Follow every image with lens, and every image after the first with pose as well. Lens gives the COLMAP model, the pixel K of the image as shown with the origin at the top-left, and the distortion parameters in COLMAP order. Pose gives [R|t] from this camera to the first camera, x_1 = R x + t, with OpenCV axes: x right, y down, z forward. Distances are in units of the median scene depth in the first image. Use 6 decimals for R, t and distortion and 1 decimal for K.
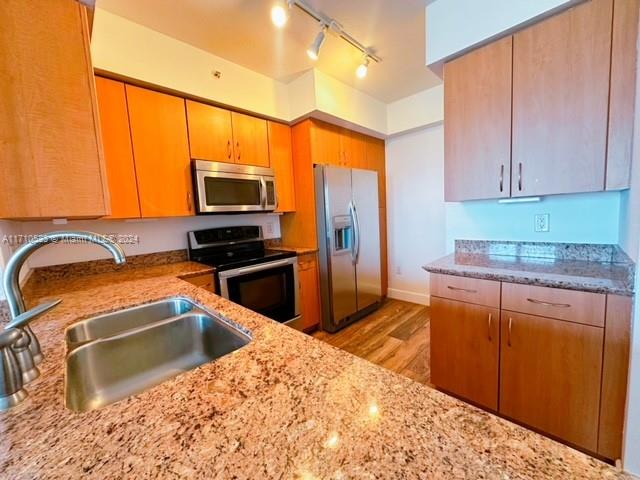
lens RADIAL K [[254.5, 0, 319.3], [0, 254.5, 240.2], [0, 0, 1]] dist [-0.001646, -0.000175]
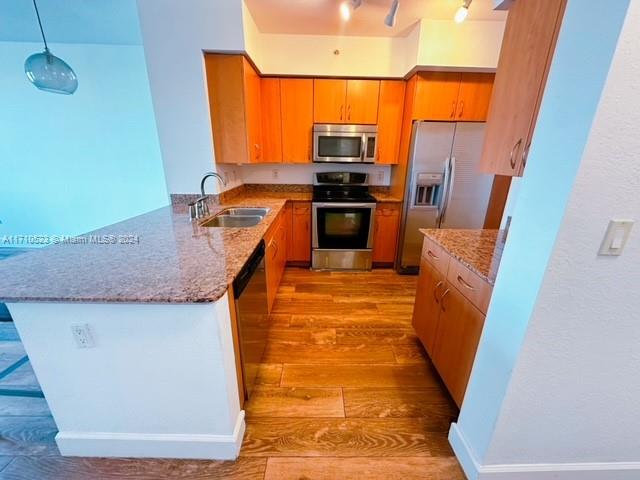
lens RADIAL K [[254.5, 0, 321.4], [0, 254.5, 239.7], [0, 0, 1]] dist [-0.001646, -0.000175]
pose [[0.714675, 0.277960, -0.641855, 0.557303], [-0.122207, 0.953154, 0.276699, -0.075005], [0.688698, -0.119310, 0.715164, -0.086800]]
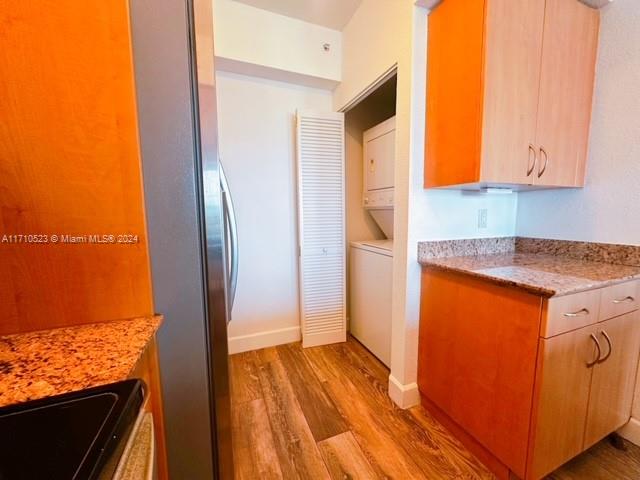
lens RADIAL K [[254.5, 0, 320.5], [0, 254.5, 240.8], [0, 0, 1]] dist [-0.001646, -0.000175]
pose [[0.391043, -0.049625, 0.919033, -0.150797], [0.077051, 0.996805, 0.021039, -0.028513], [-0.917141, 0.062586, 0.393618, 0.675369]]
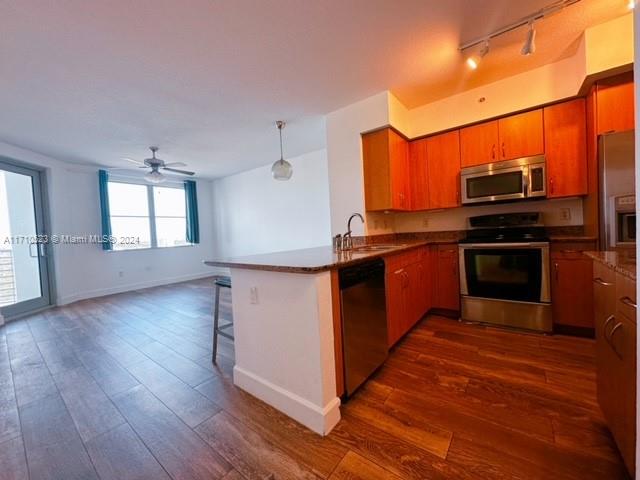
lens RADIAL K [[254.5, 0, 321.4], [0, 254.5, 239.4], [0, 0, 1]] dist [-0.001646, -0.000175]
pose [[0.132027, 0.071626, -0.988655, 0.748893], [-0.051974, 0.996514, 0.065254, 0.034875], [0.989883, 0.042769, 0.135289, 0.005193]]
